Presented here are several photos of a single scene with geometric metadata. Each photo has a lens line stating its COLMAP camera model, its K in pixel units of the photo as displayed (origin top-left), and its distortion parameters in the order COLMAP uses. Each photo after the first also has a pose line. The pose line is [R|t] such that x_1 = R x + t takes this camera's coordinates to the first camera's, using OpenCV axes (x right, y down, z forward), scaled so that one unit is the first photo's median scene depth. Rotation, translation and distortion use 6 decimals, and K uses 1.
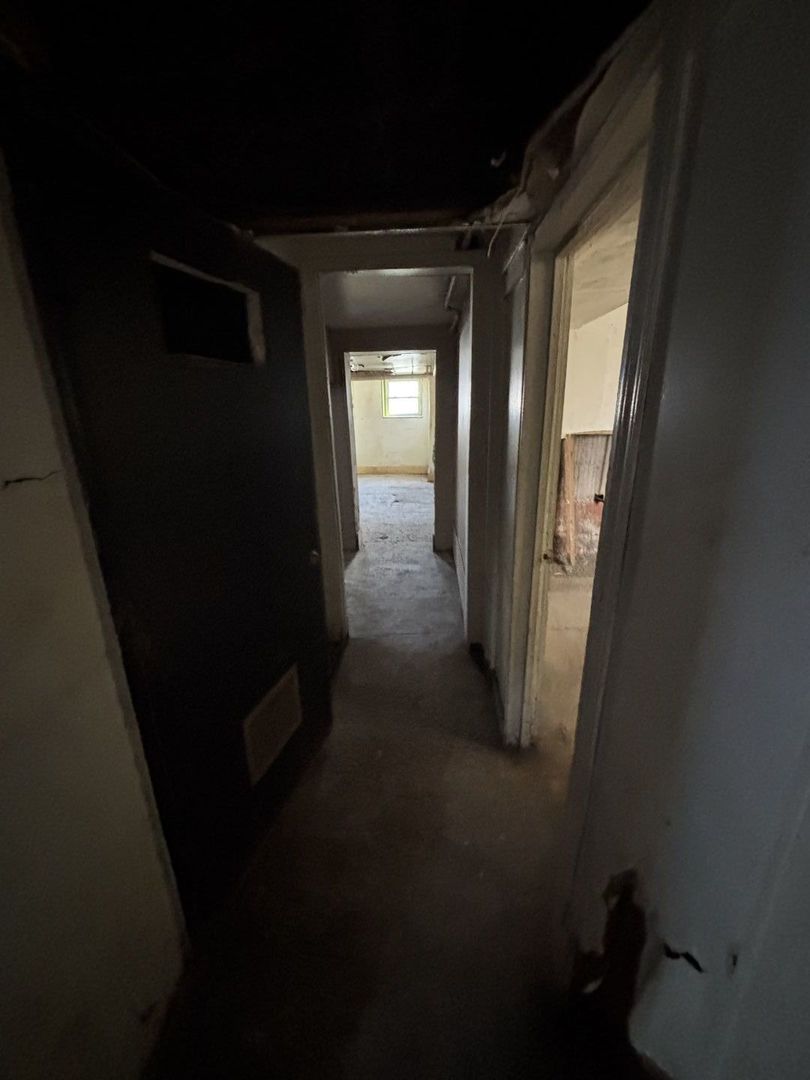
lens RADIAL K [[429.7, 0, 405.2], [0, 429.7, 544.5], [0, 0, 1]] dist [0.001050, -0.000098]
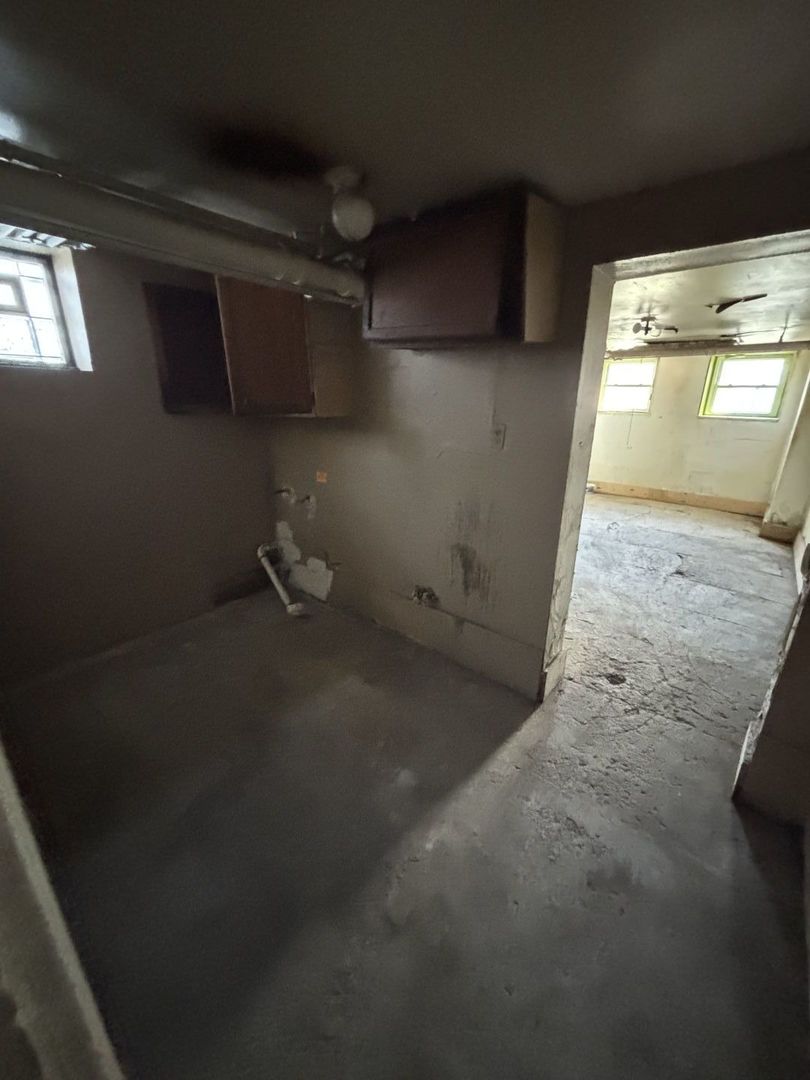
lens RADIAL K [[429.7, 0, 402.1], [0, 429.7, 538.5], [0, 0, 1]] dist [0.001050, -0.000098]
pose [[0.793996, 0.220647, -0.566467, -0.000181], [-0.210280, 0.973971, 0.084634, -0.104651], [0.570397, 0.051917, 0.819727, 0.303955]]
